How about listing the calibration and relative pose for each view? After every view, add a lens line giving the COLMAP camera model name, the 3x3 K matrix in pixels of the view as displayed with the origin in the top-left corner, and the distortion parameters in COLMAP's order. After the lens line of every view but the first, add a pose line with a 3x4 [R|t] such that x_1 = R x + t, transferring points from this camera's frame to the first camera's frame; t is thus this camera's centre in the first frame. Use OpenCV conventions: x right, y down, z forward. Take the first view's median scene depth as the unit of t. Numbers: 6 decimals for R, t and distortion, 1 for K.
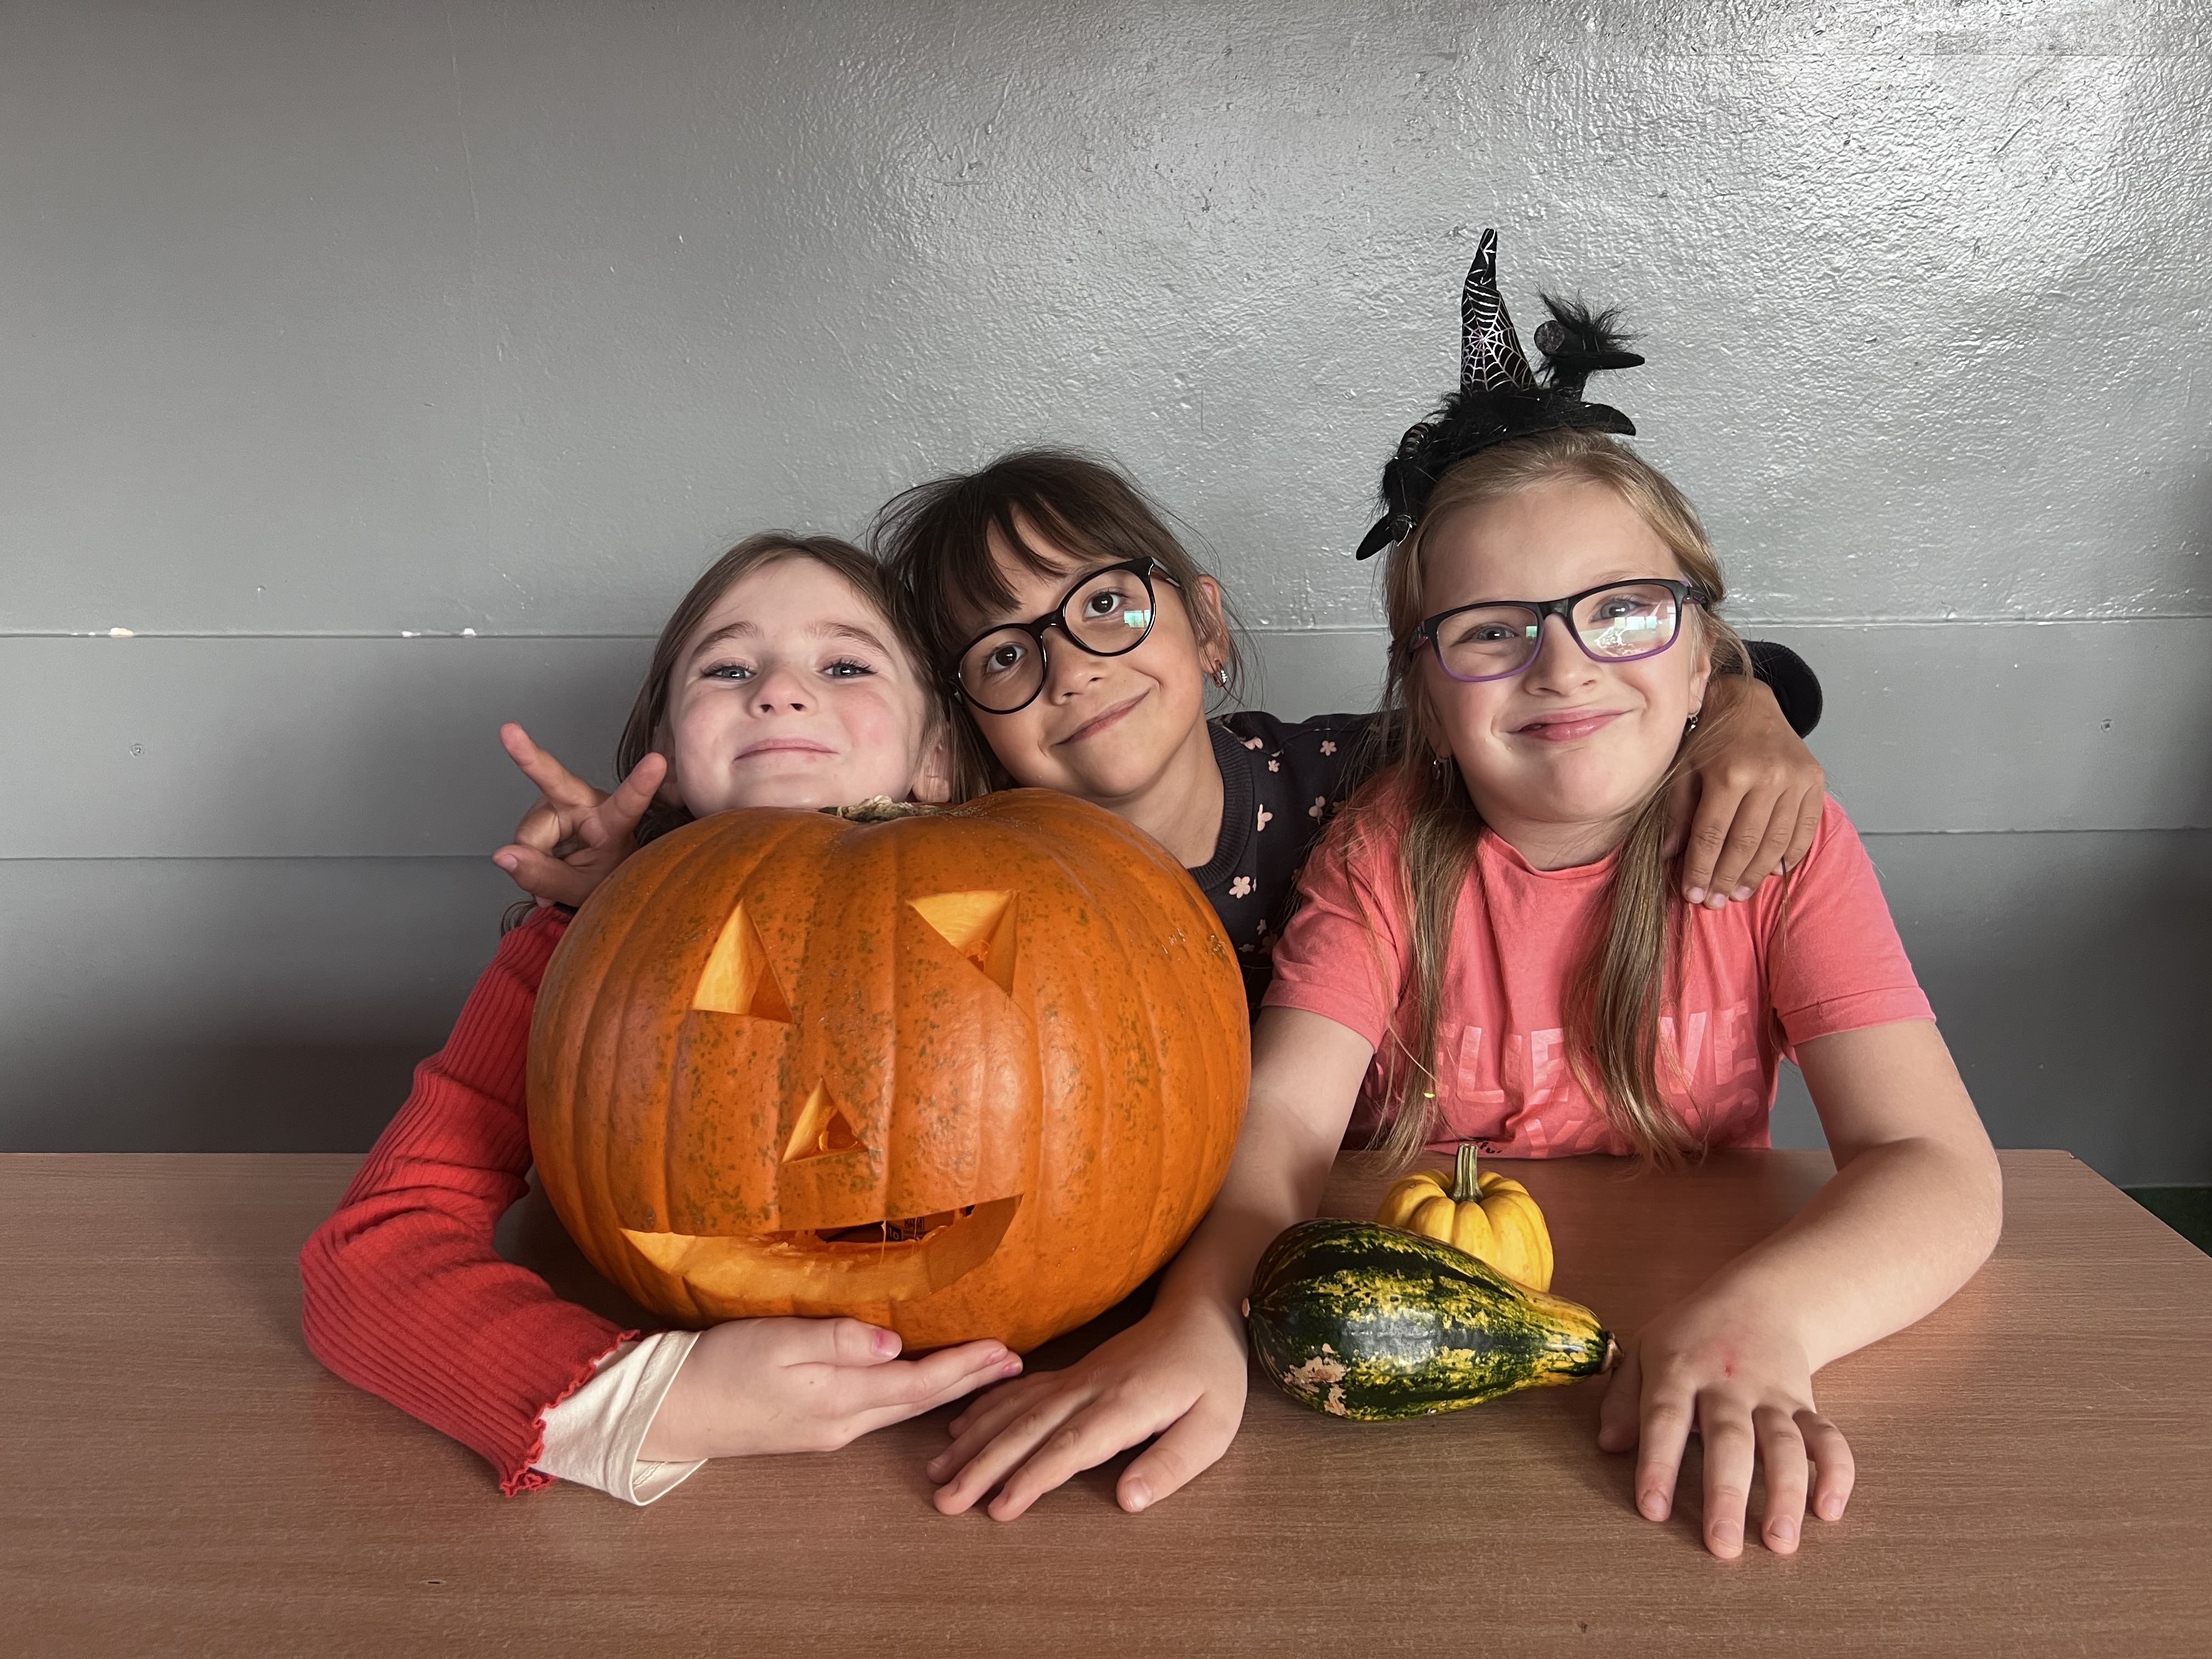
lens RADIAL K [[1708.9, 0, 1106.2], [0, 1708.9, 813.7], [0, 0, 1]] dist [0.069687, -0.074764]
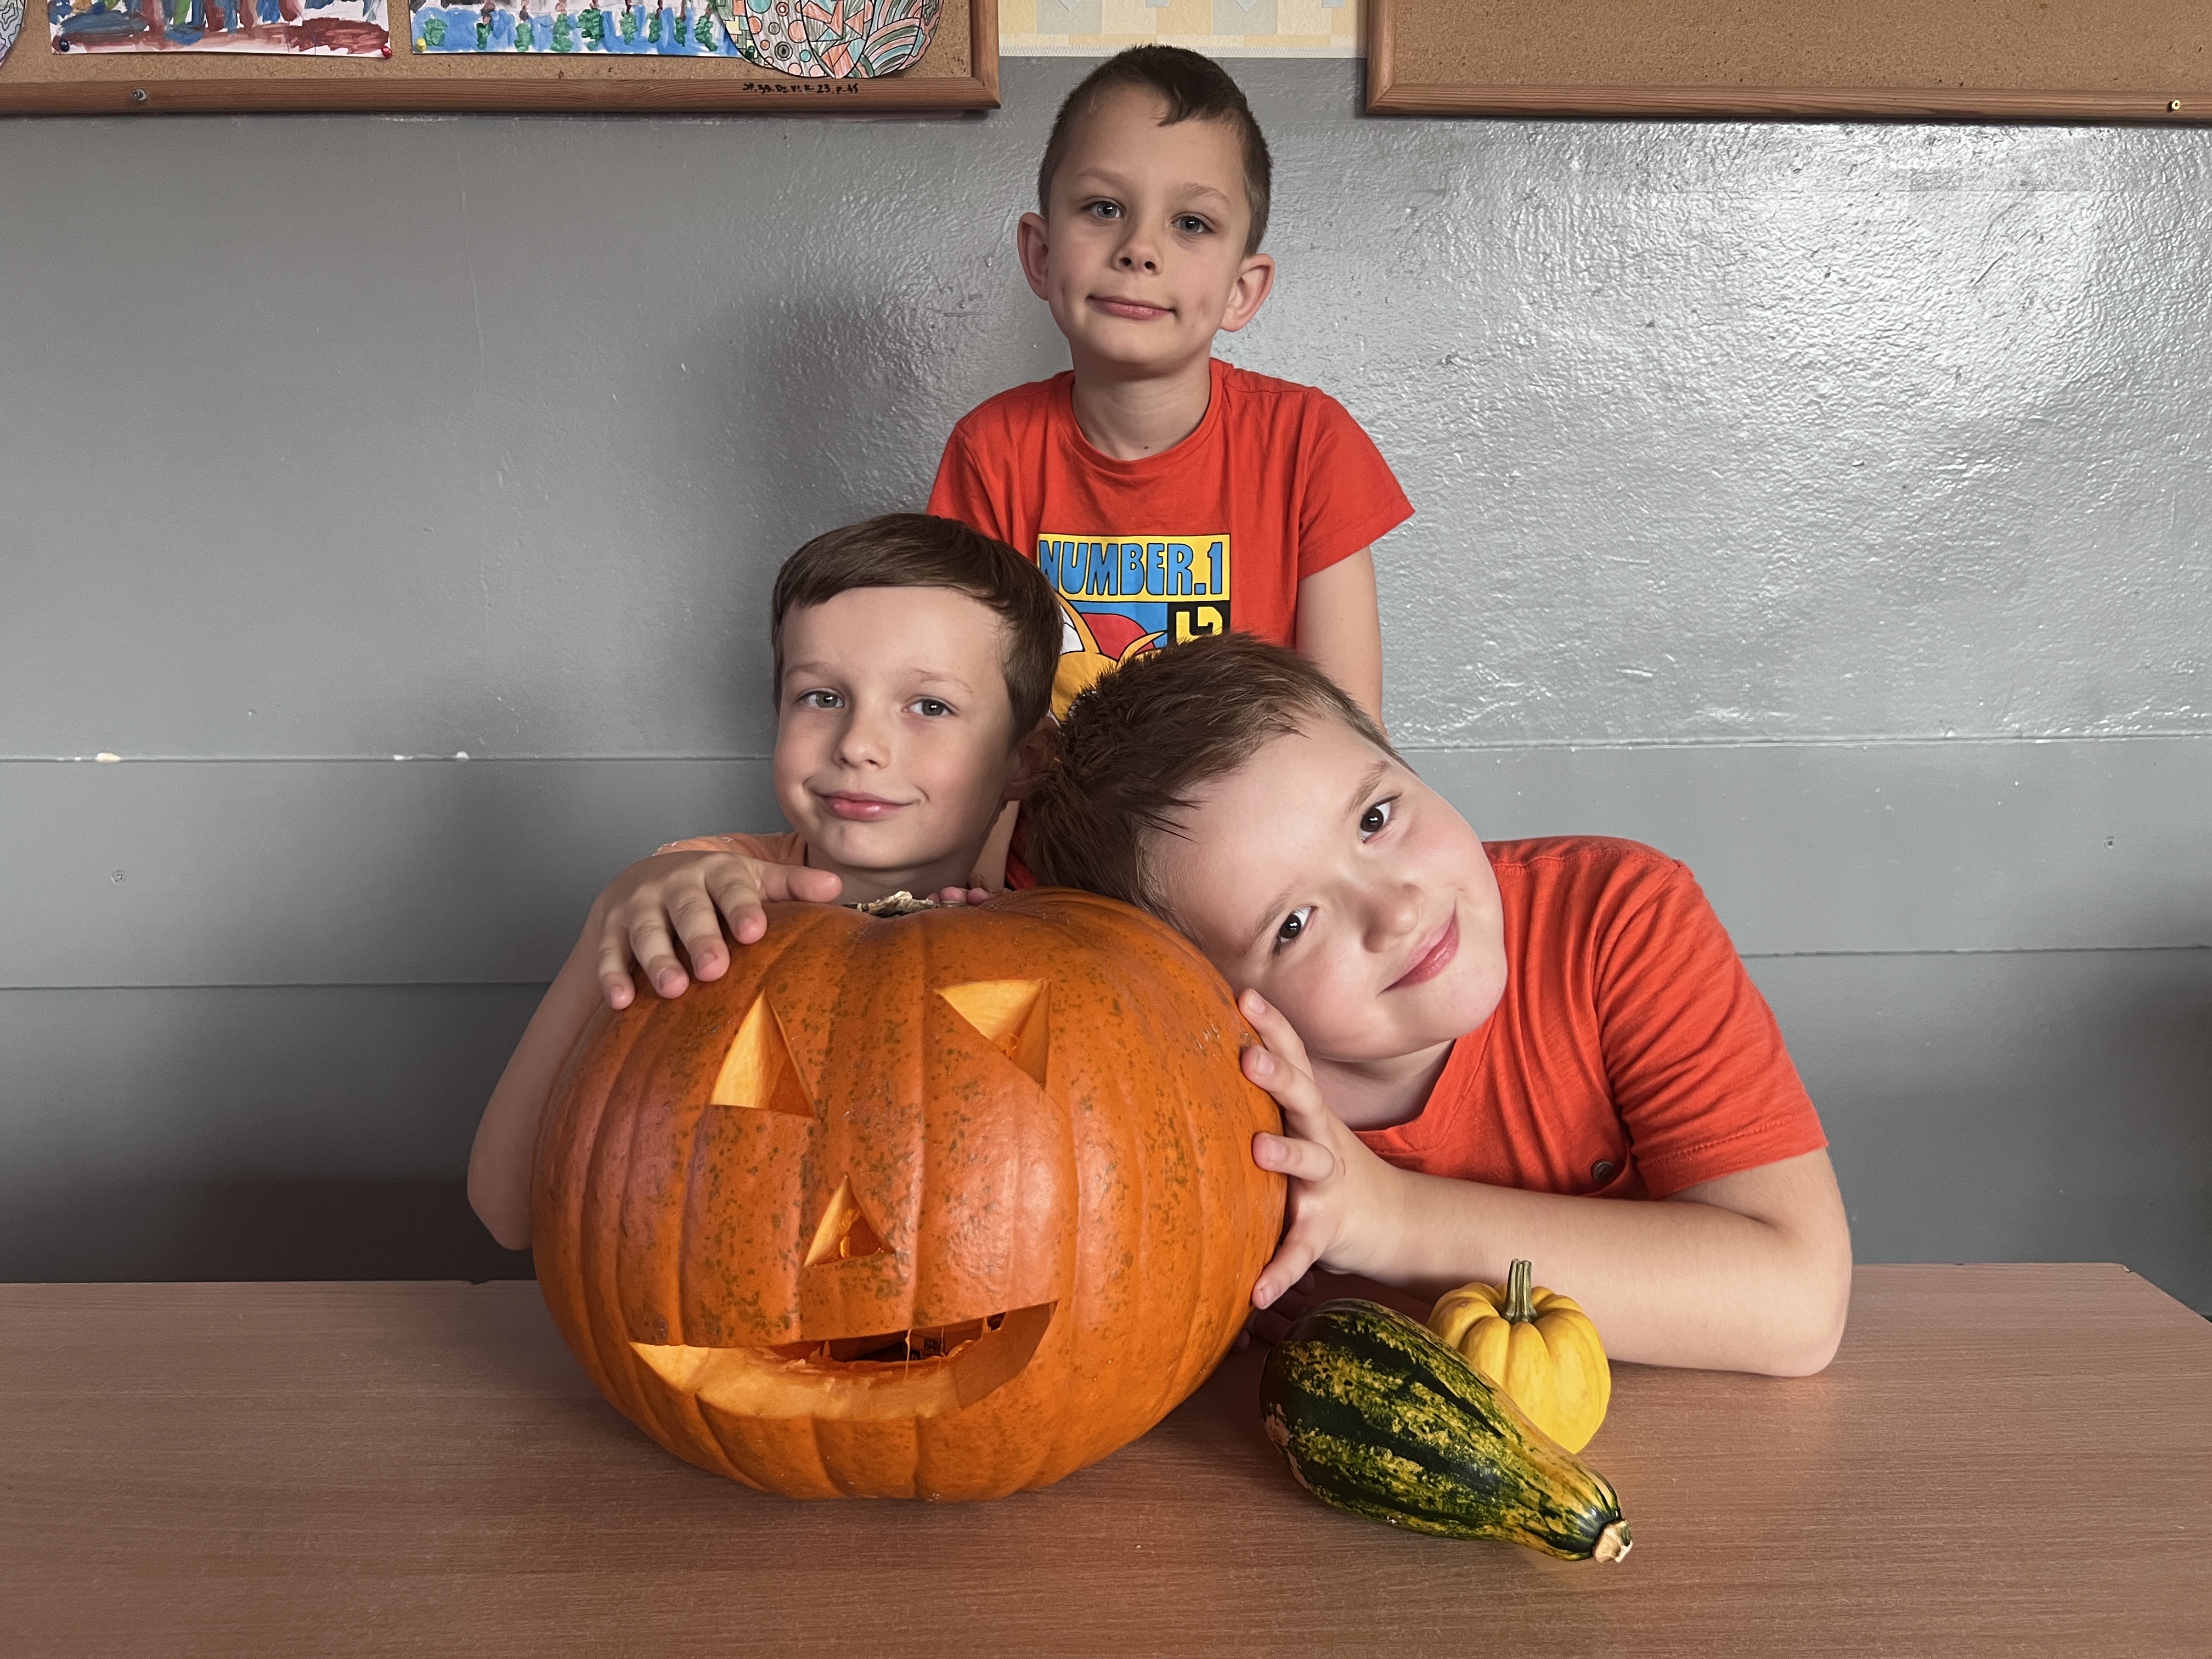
lens RADIAL K [[1708.9, 0, 1106.2], [0, 1708.9, 813.7], [0, 0, 1]] dist [0.069687, -0.074764]
pose [[0.999904, -0.004326, 0.013201, -0.031023], [0.005432, 0.996372, -0.084935, 0.033006], [-0.012786, 0.084999, 0.996299, 0.030605]]
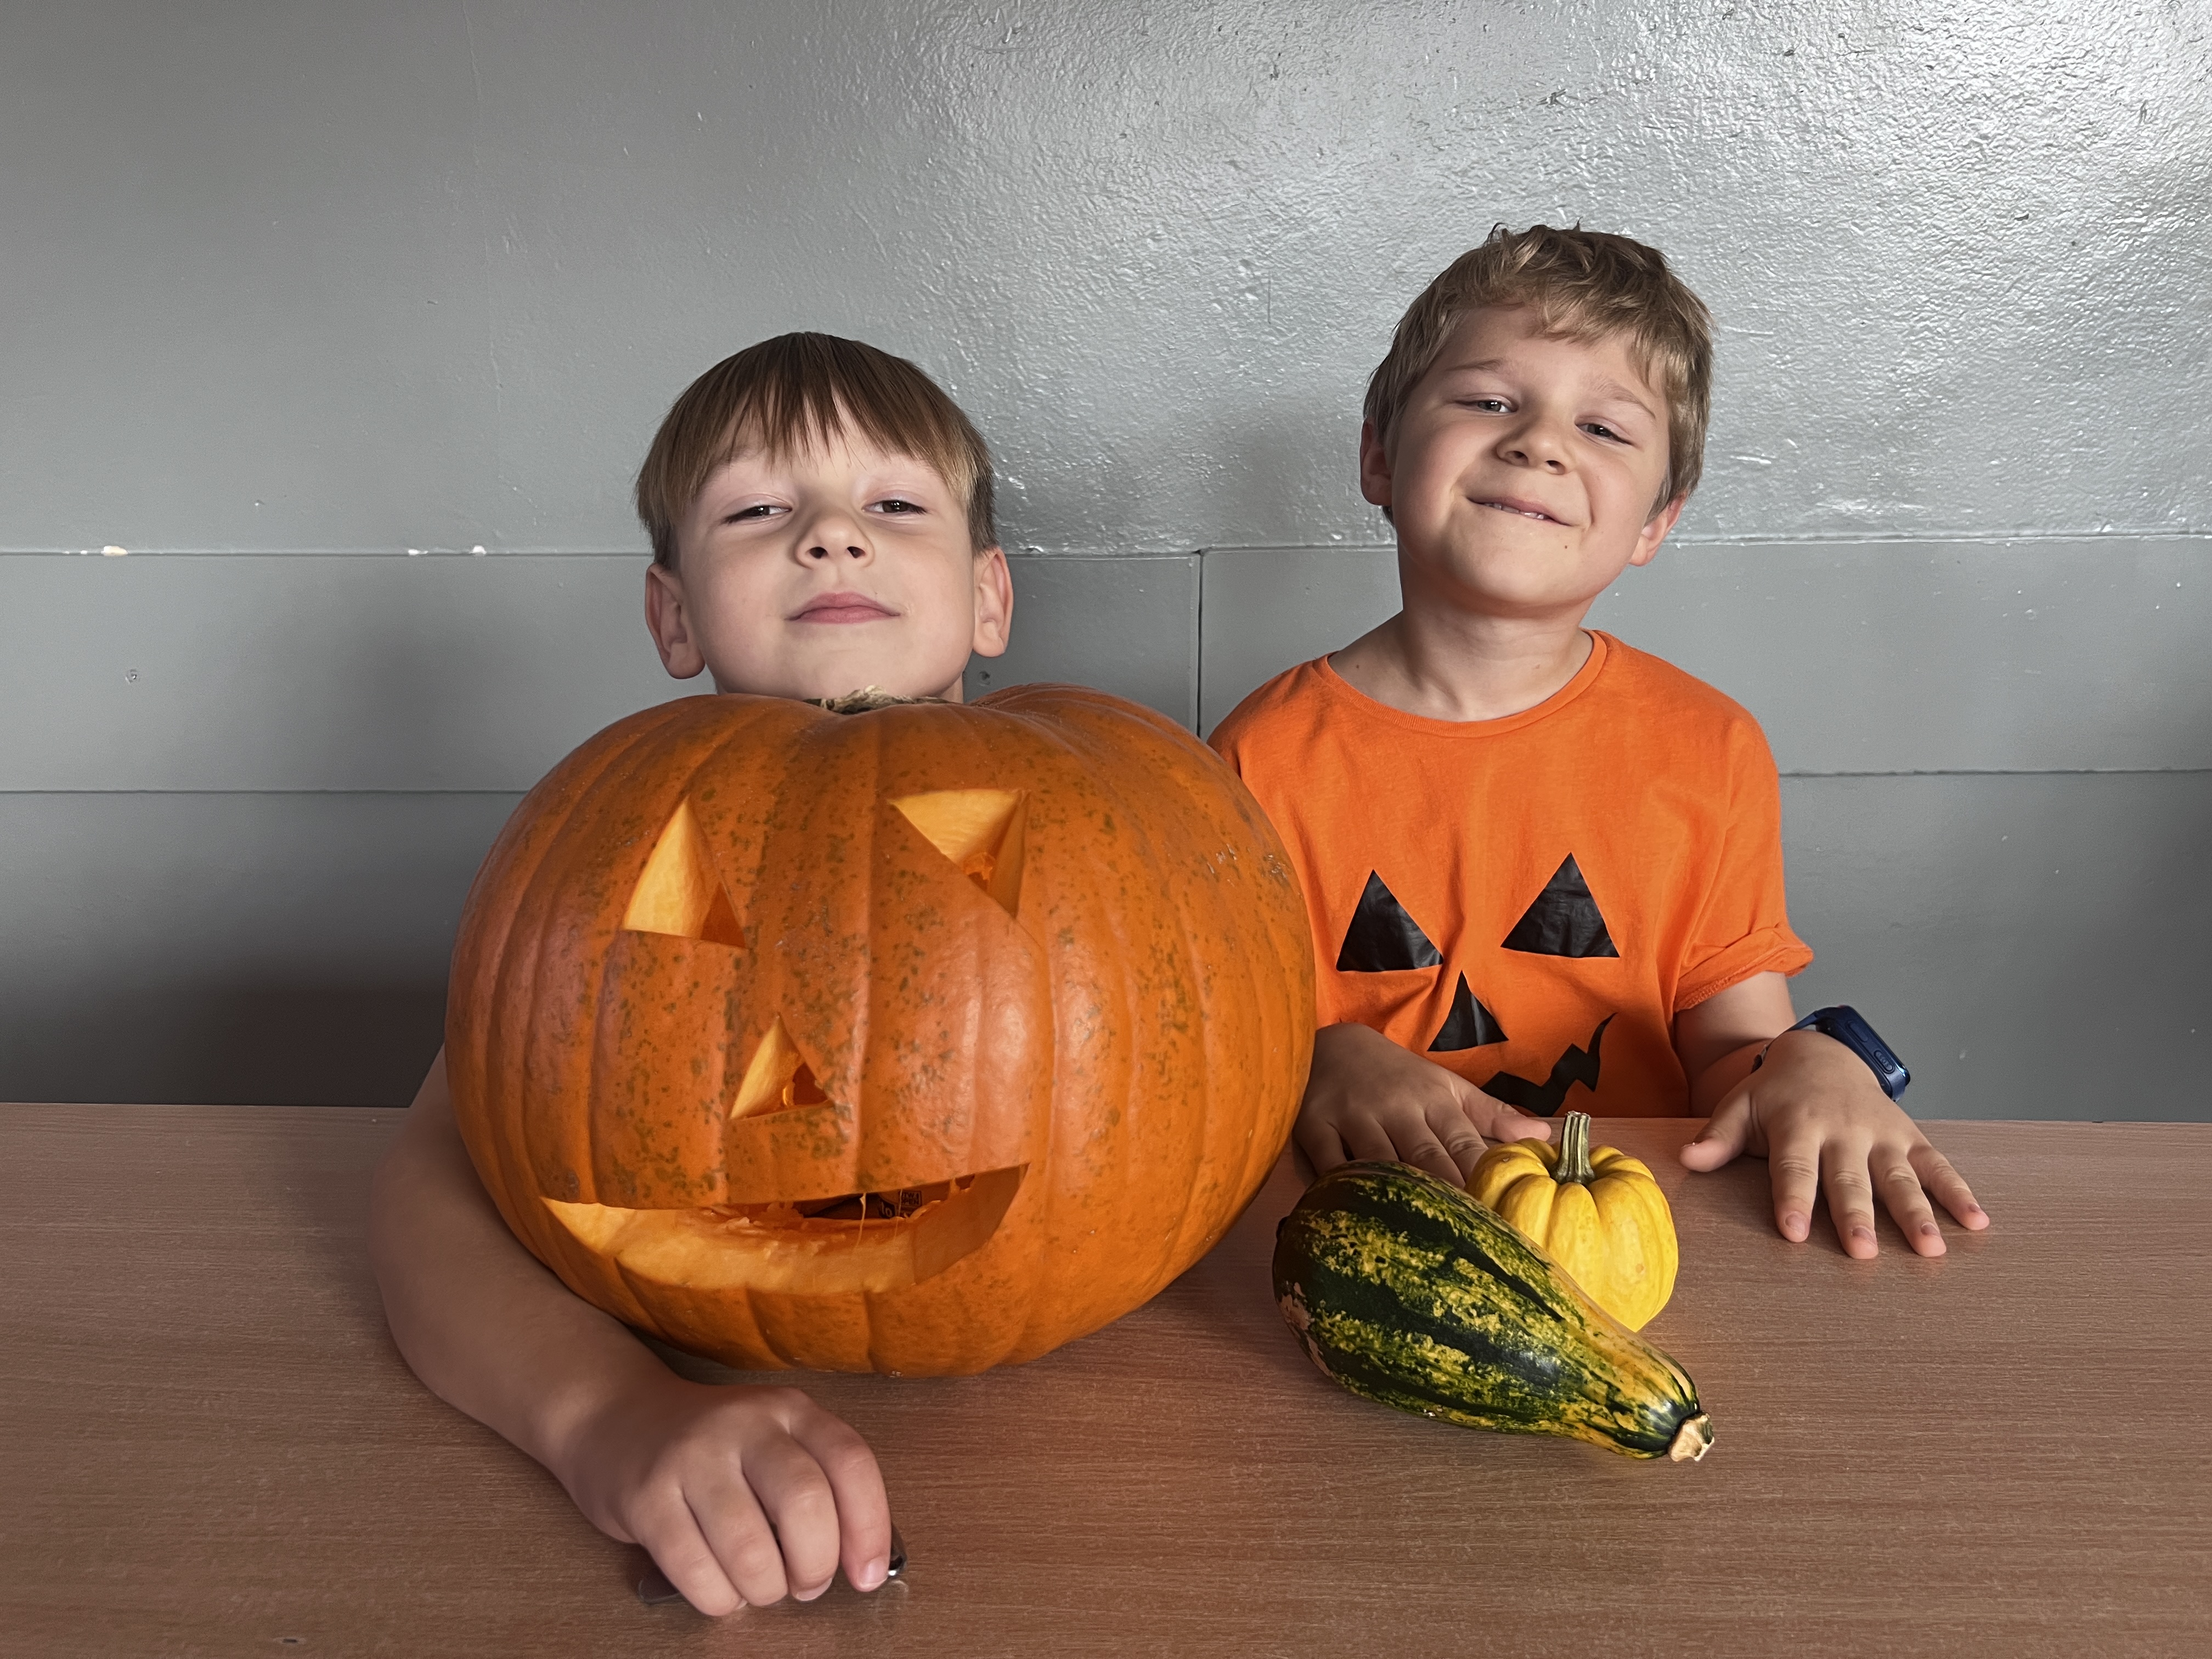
lens RADIAL K [[1708.9, 0, 1106.2], [0, 1708.9, 813.7], [0, 0, 1]] dist [0.069687, -0.074764]
pose [[0.999211, 0.006015, -0.039260, 0.017077], [-0.005146, 0.999740, 0.022210, 0.037355], [0.039384, -0.021990, 0.998982, 0.187559]]
